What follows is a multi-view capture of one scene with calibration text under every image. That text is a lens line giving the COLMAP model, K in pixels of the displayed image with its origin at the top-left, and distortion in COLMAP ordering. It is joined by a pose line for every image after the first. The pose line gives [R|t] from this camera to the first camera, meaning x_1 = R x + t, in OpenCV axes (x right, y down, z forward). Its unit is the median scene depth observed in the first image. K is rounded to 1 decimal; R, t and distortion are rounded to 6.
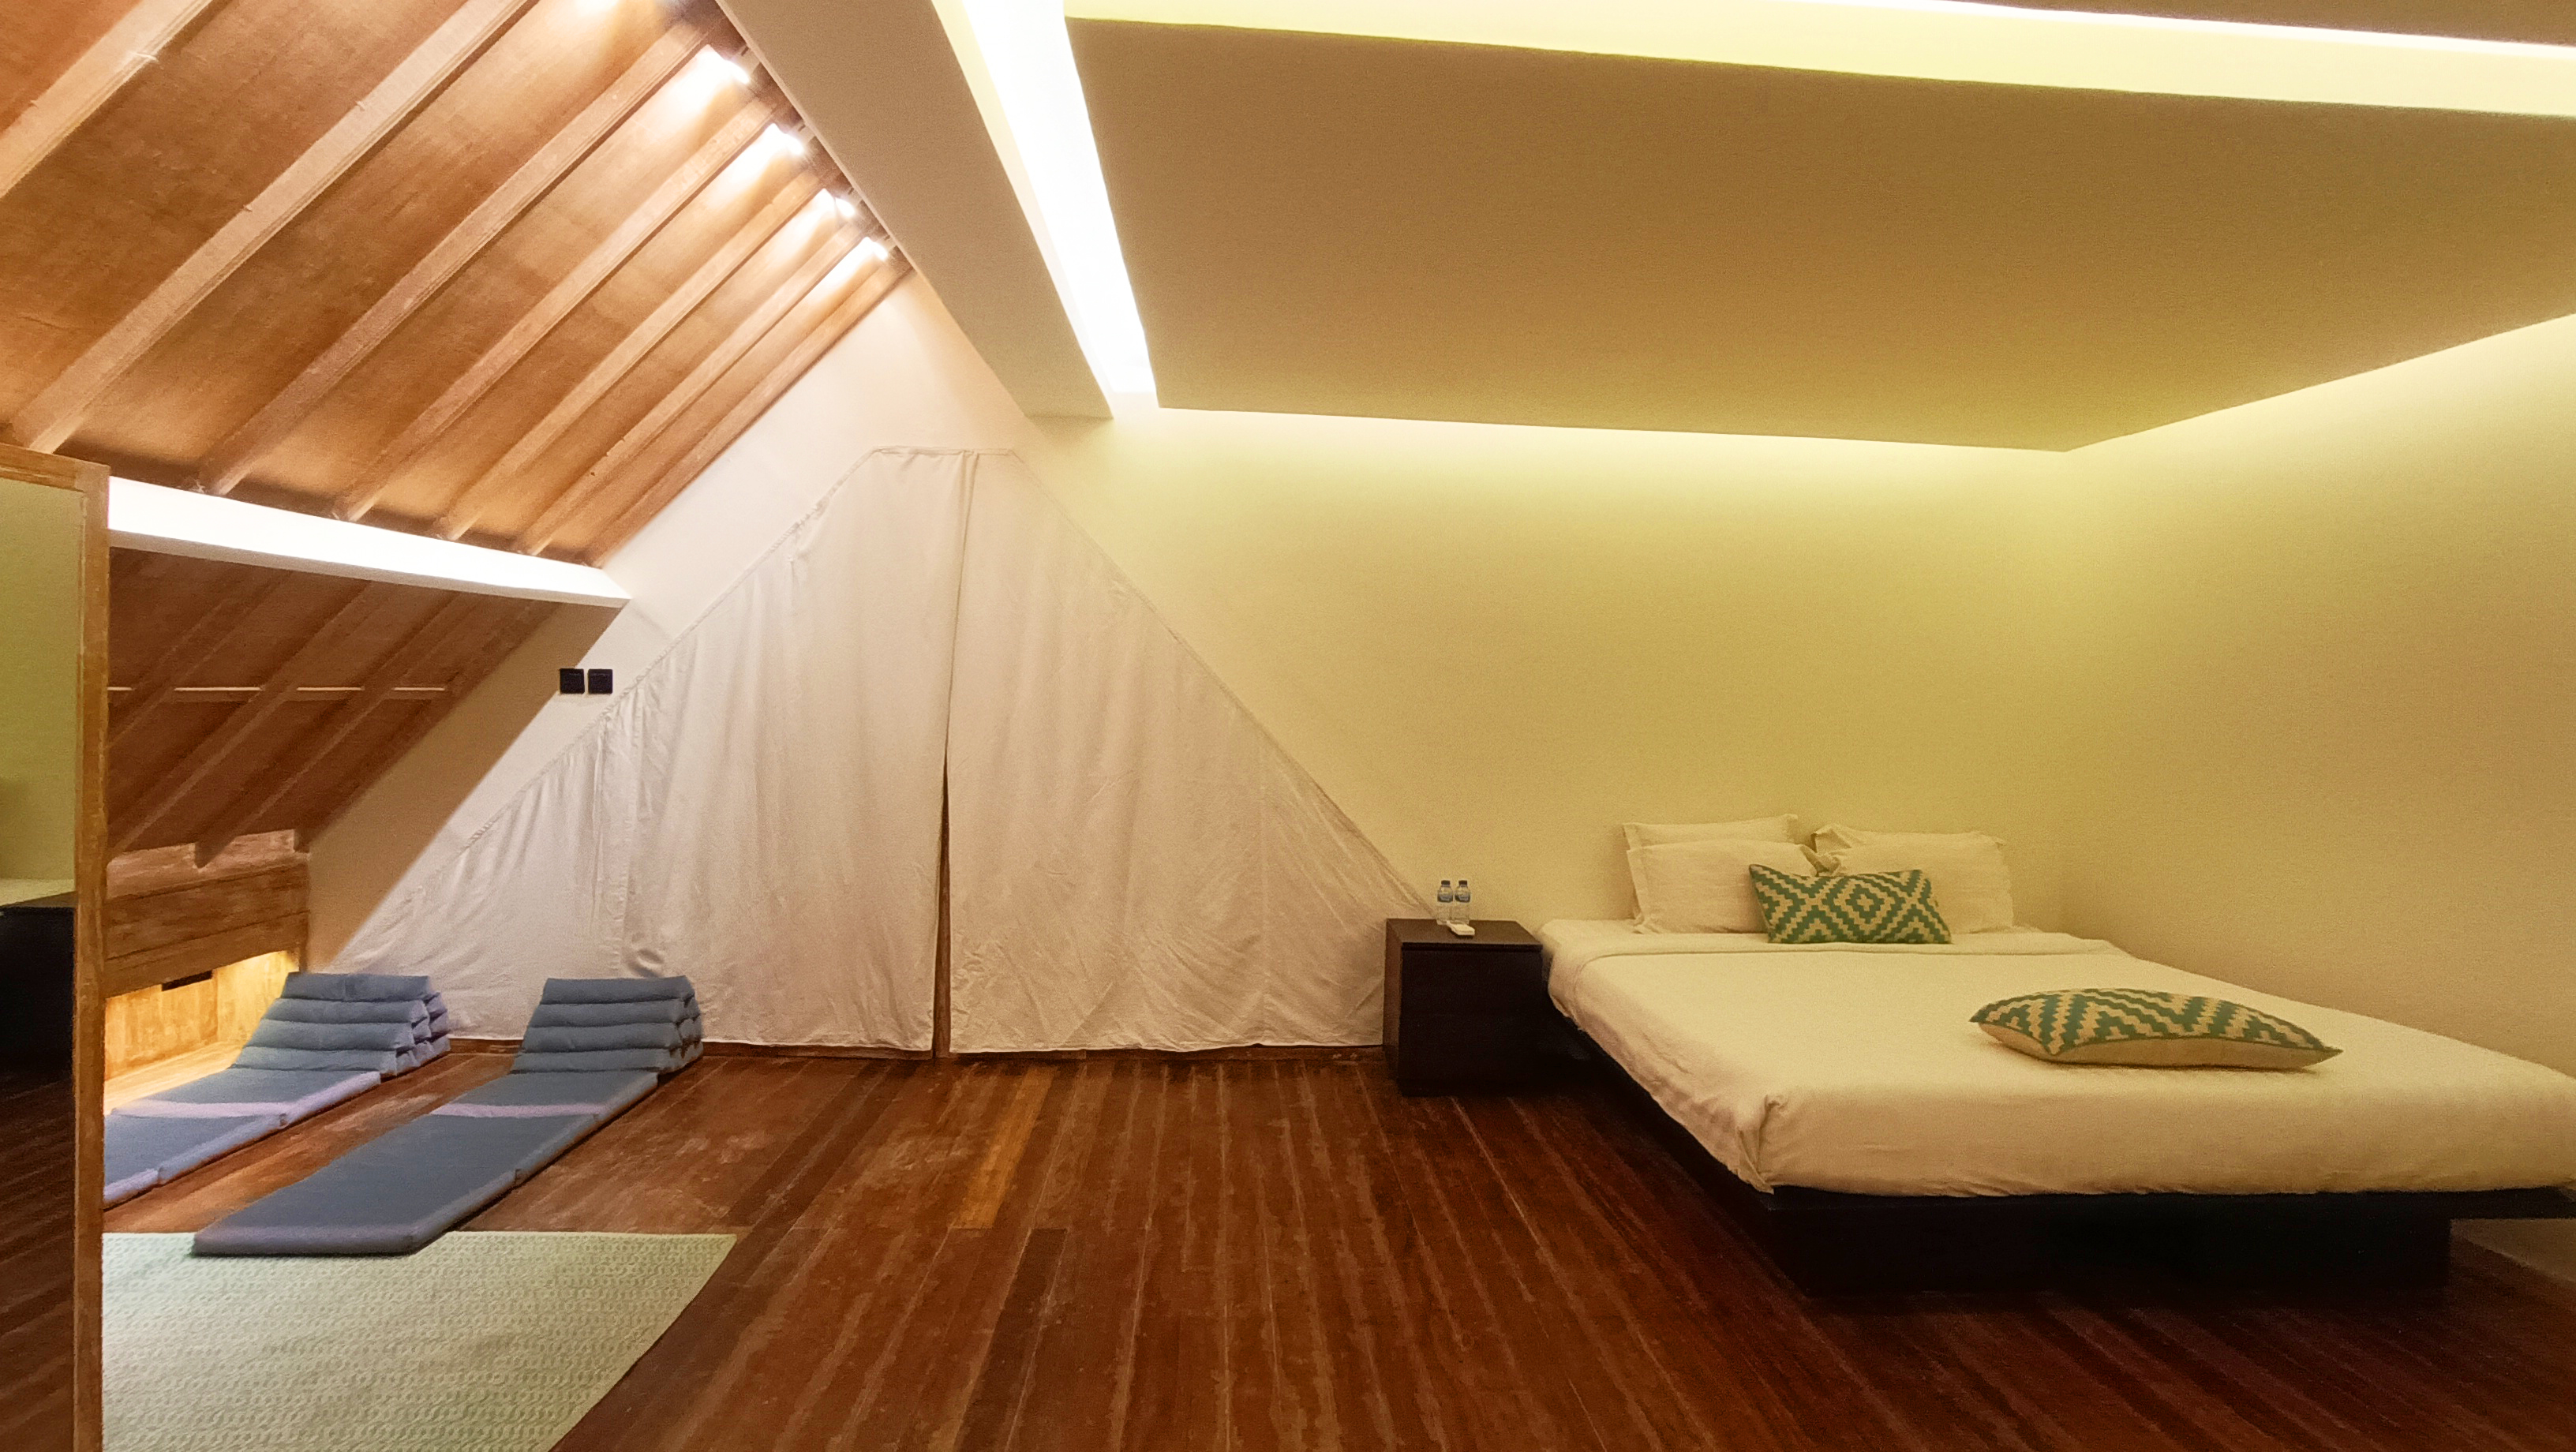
lens RADIAL K [[1178.0, 0, 1299.0], [0, 1178.0, 724.0], [0, 0, 1]] dist [-0.018101, 0.017036]
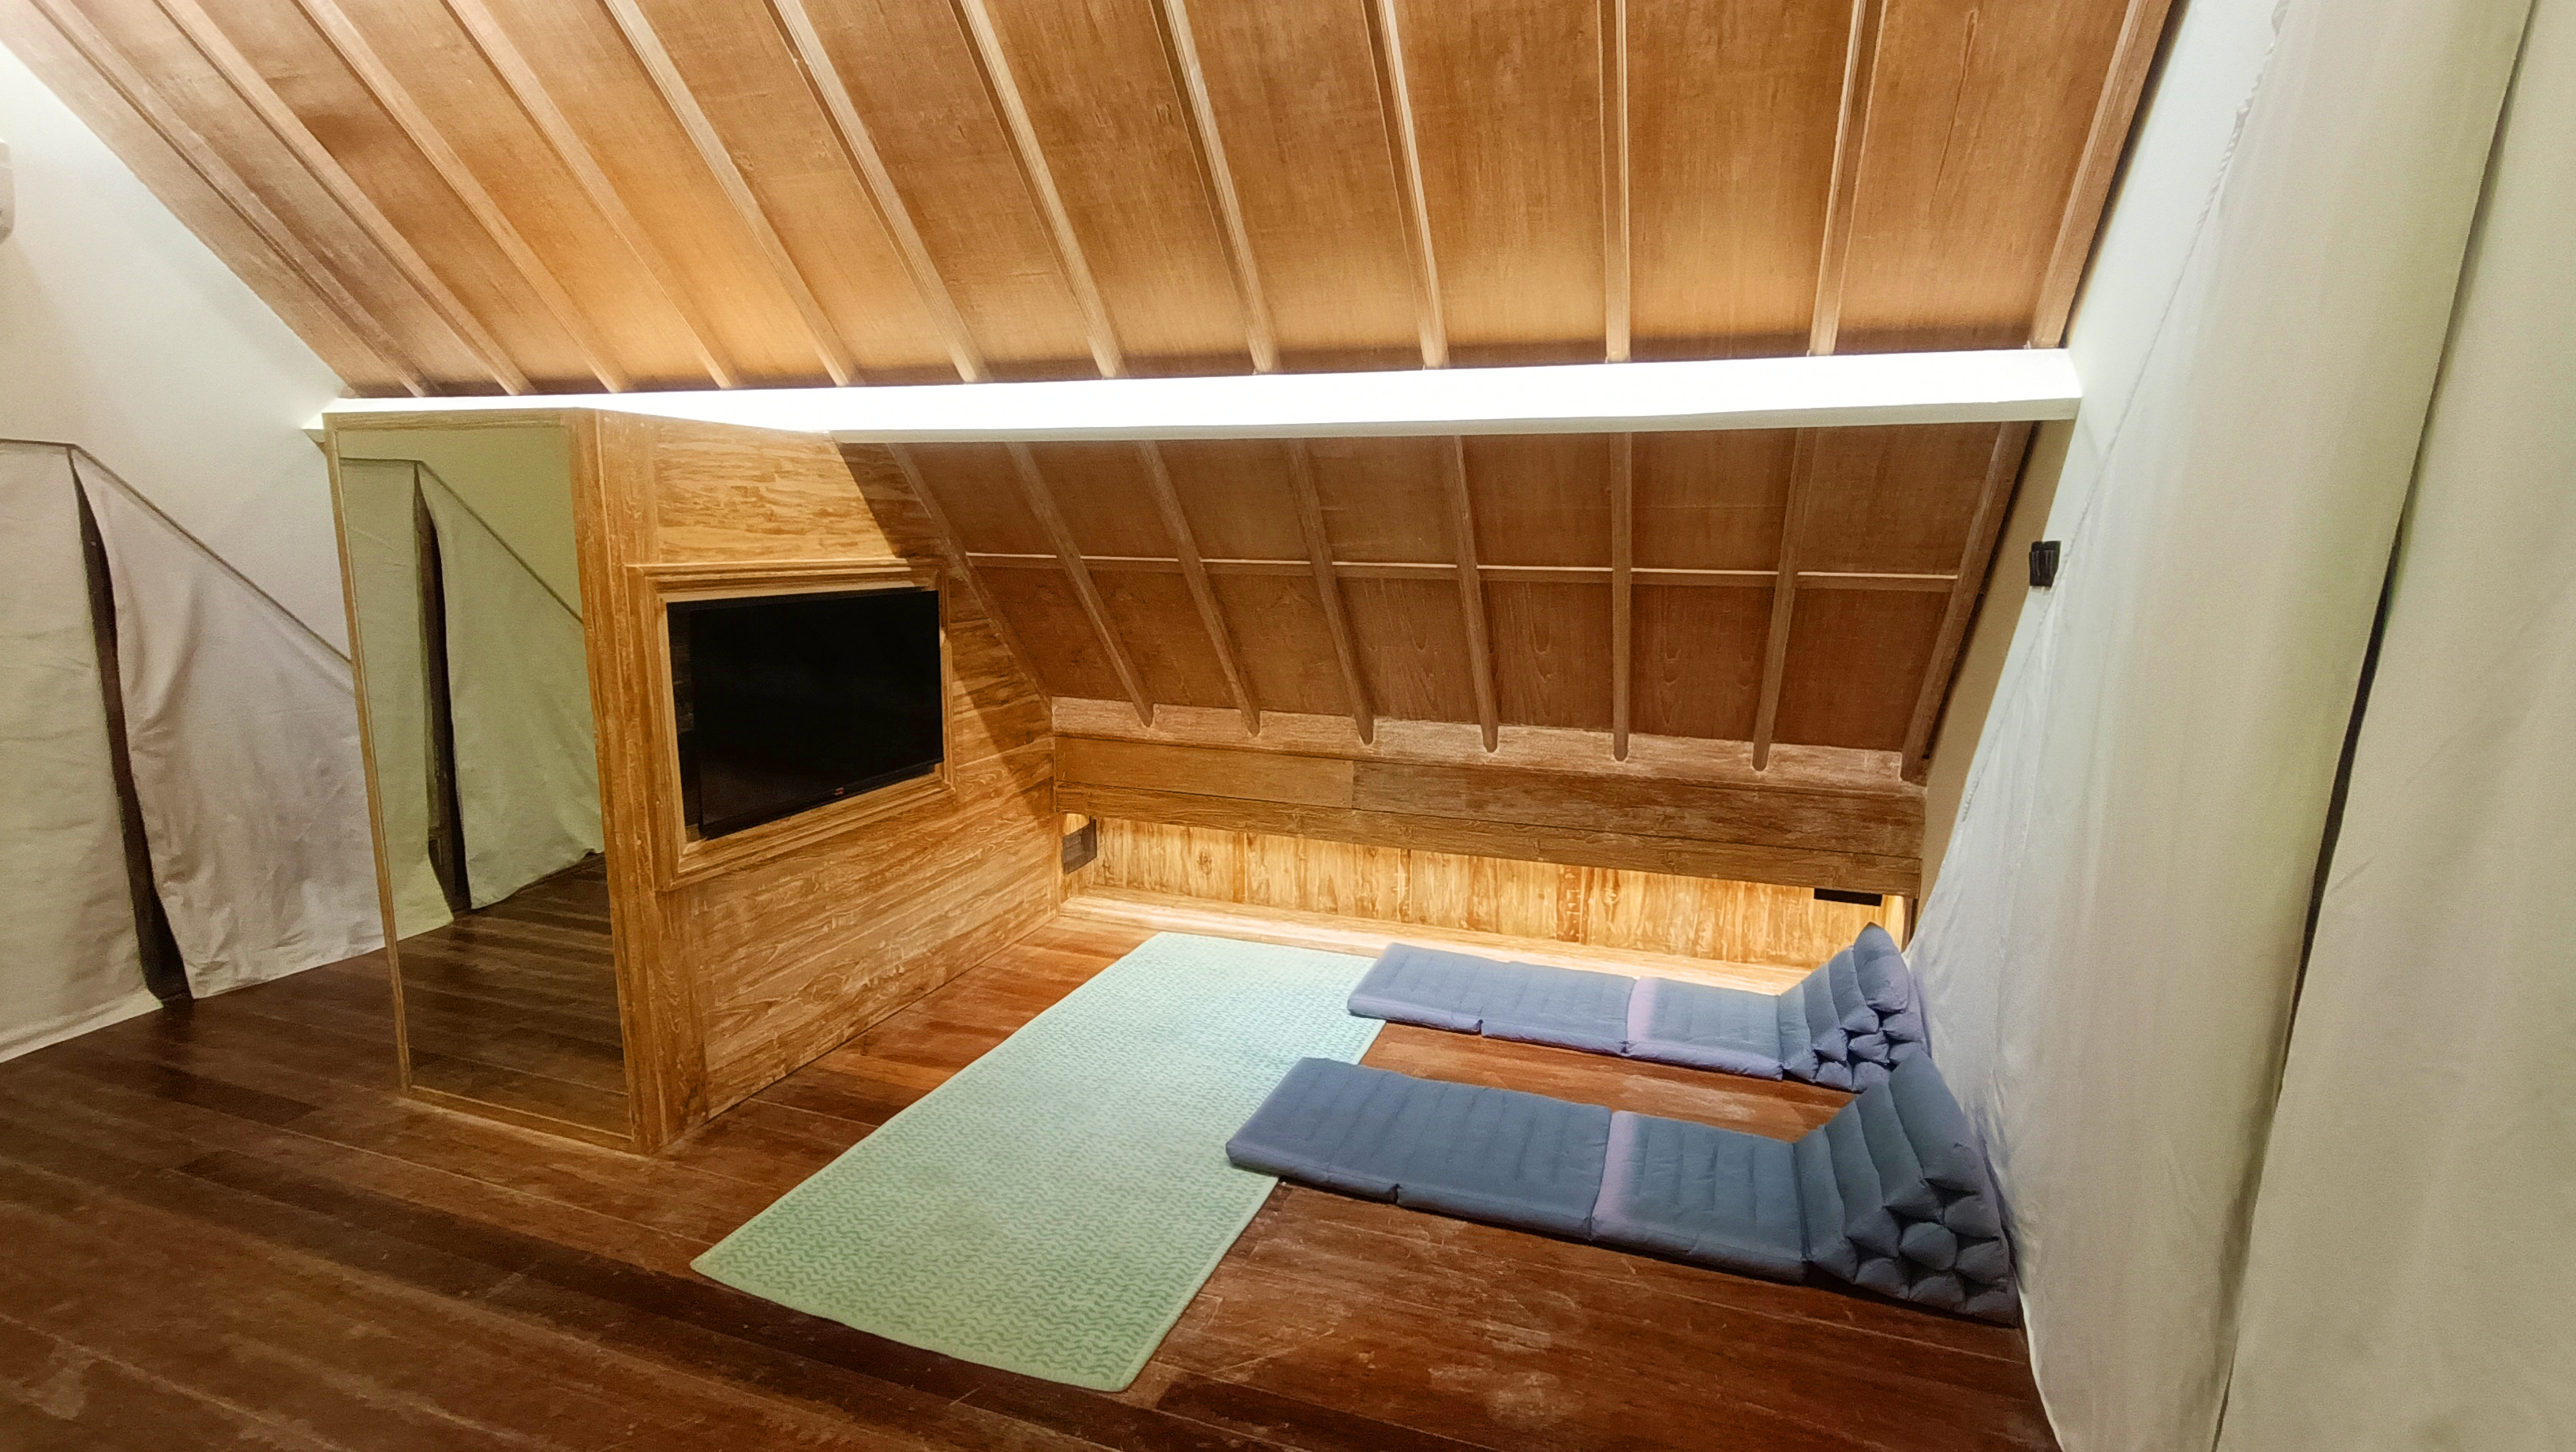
lens RADIAL K [[1178.0, 0, 1299.0], [0, 1178.0, 724.0], [0, 0, 1]] dist [-0.018101, 0.017036]
pose [[-0.382329, 0.116721, -0.916625, 0.033977], [-0.046972, 0.988252, 0.145435, -0.027368], [0.922832, 0.098660, -0.372354, 0.931840]]
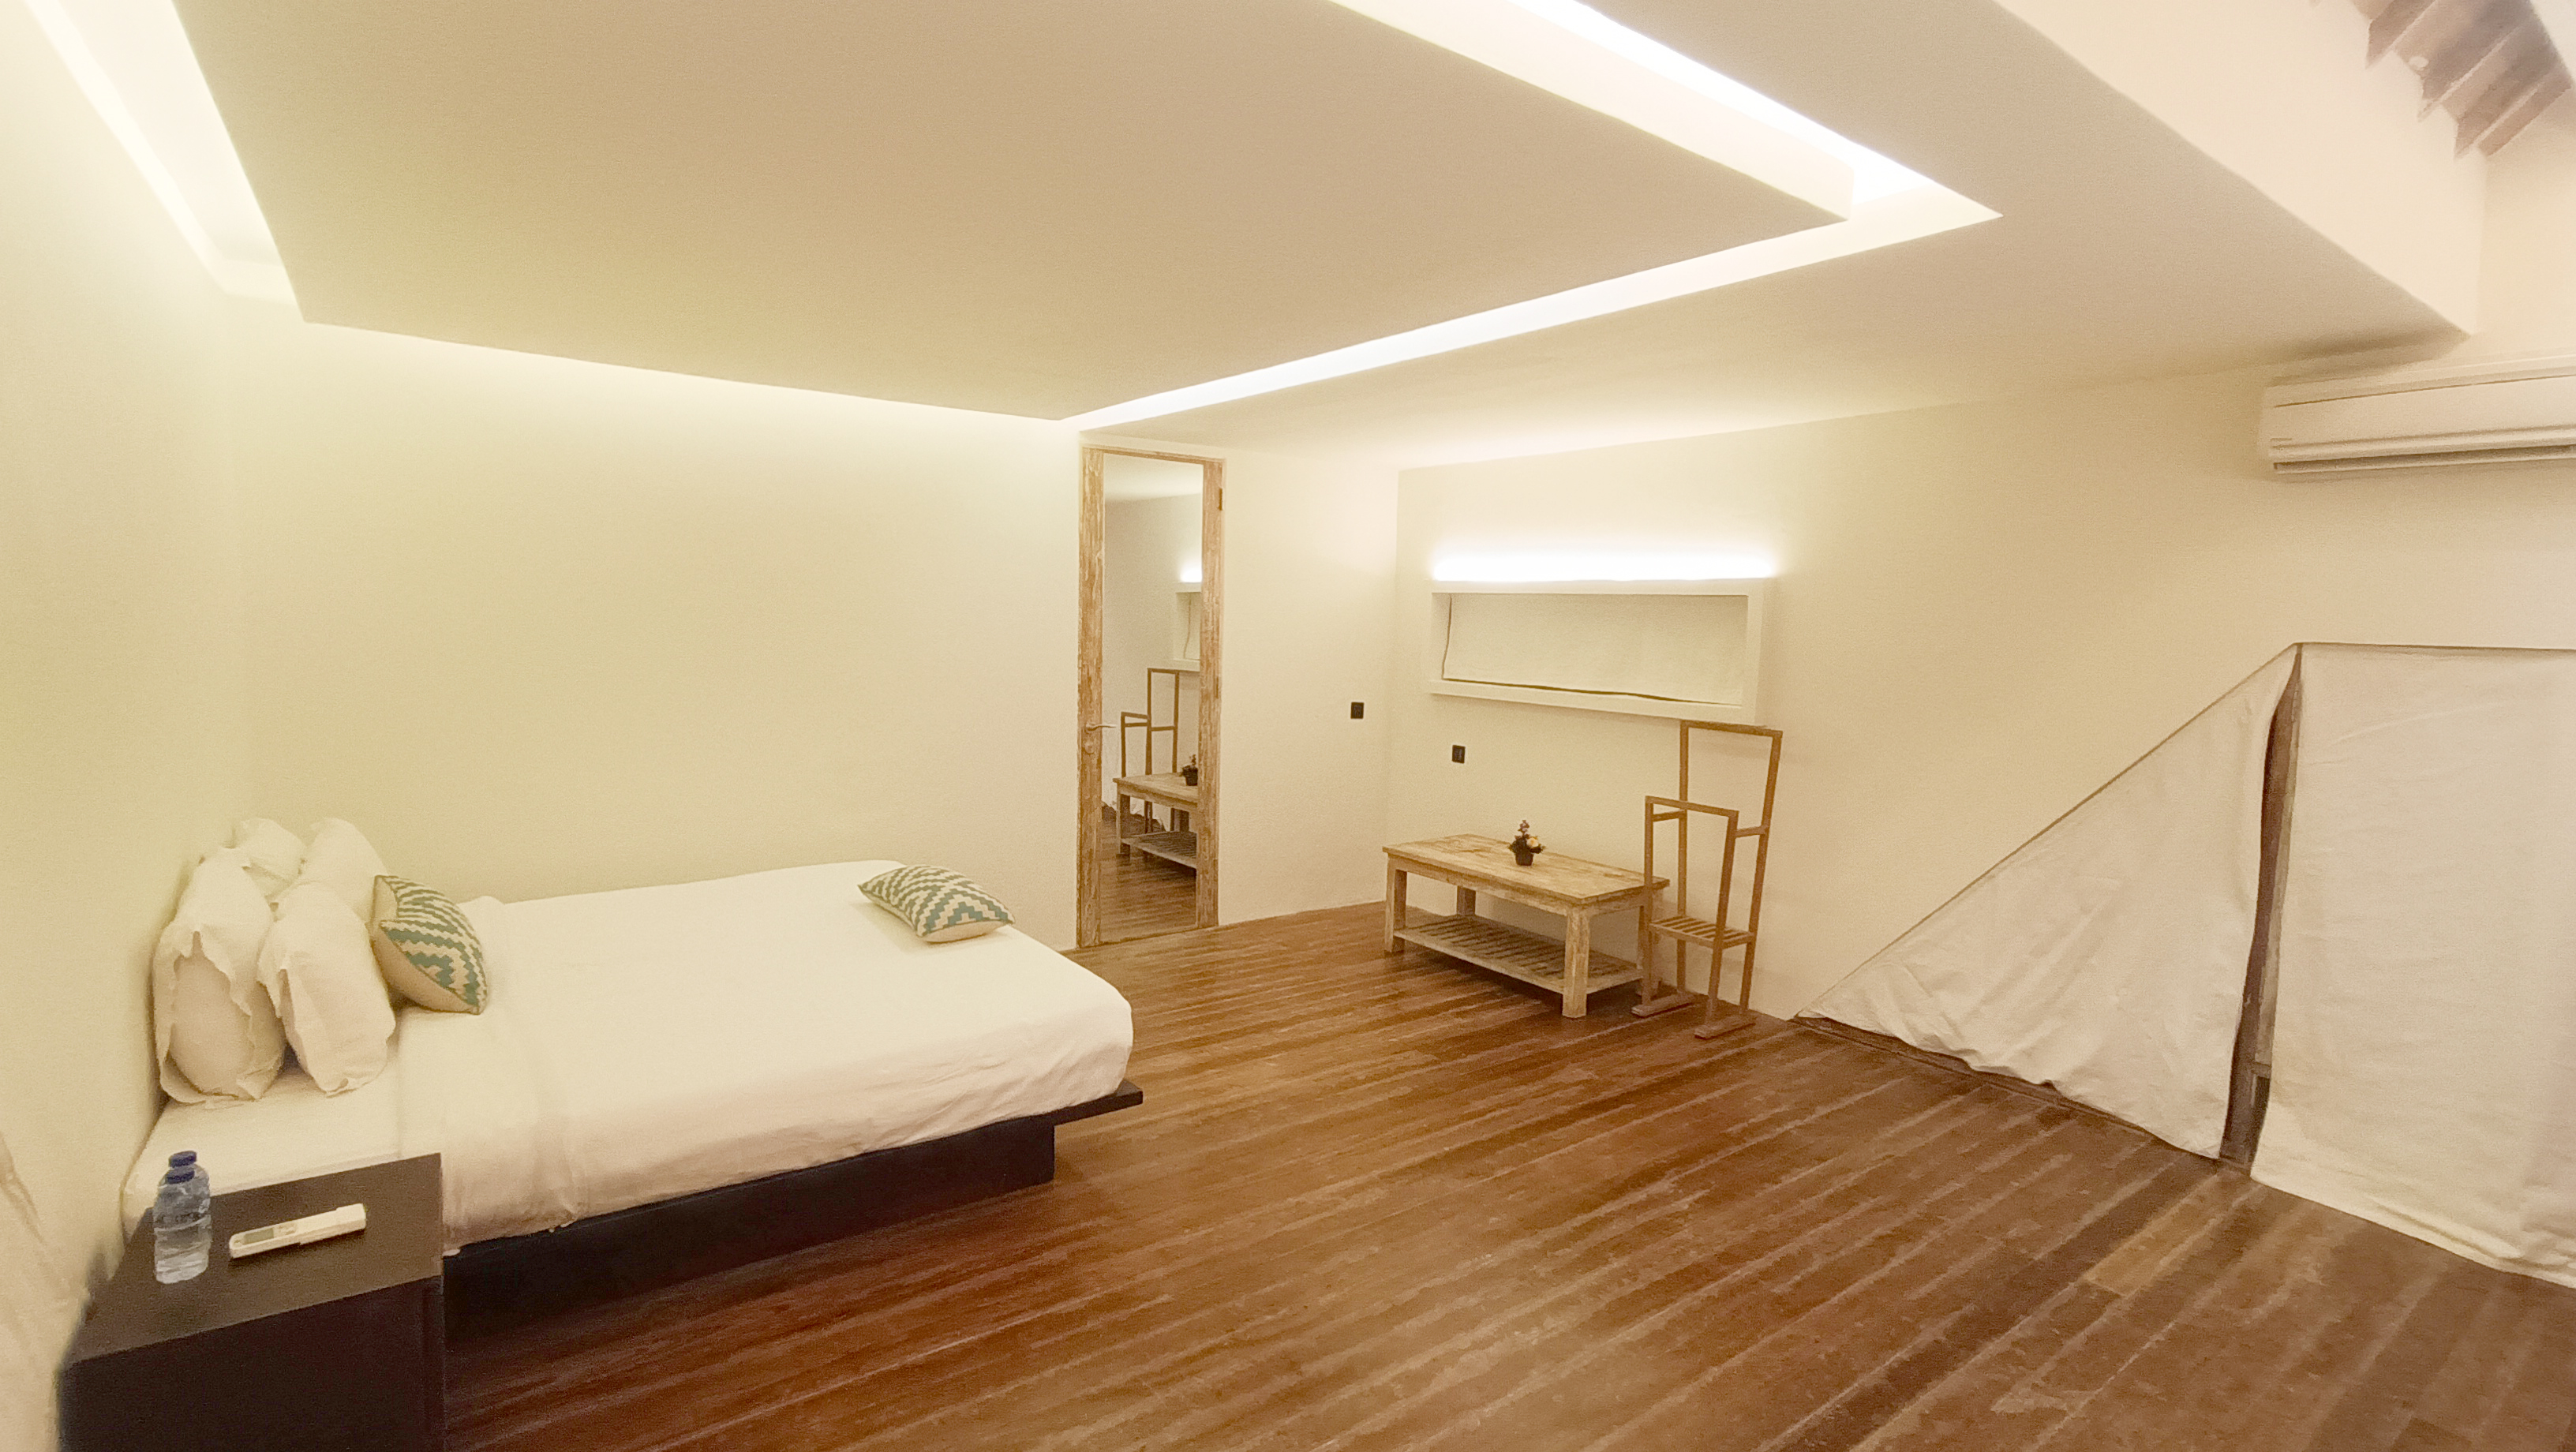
lens RADIAL K [[1178.0, 0, 1299.0], [0, 1178.0, 724.0], [0, 0, 1]] dist [-0.018101, 0.017036]
pose [[-0.537221, -0.115529, 0.835492, -0.432620], [-0.020584, 0.992076, 0.123945, -0.083367], [-0.843190, 0.049388, -0.535342, 0.944591]]
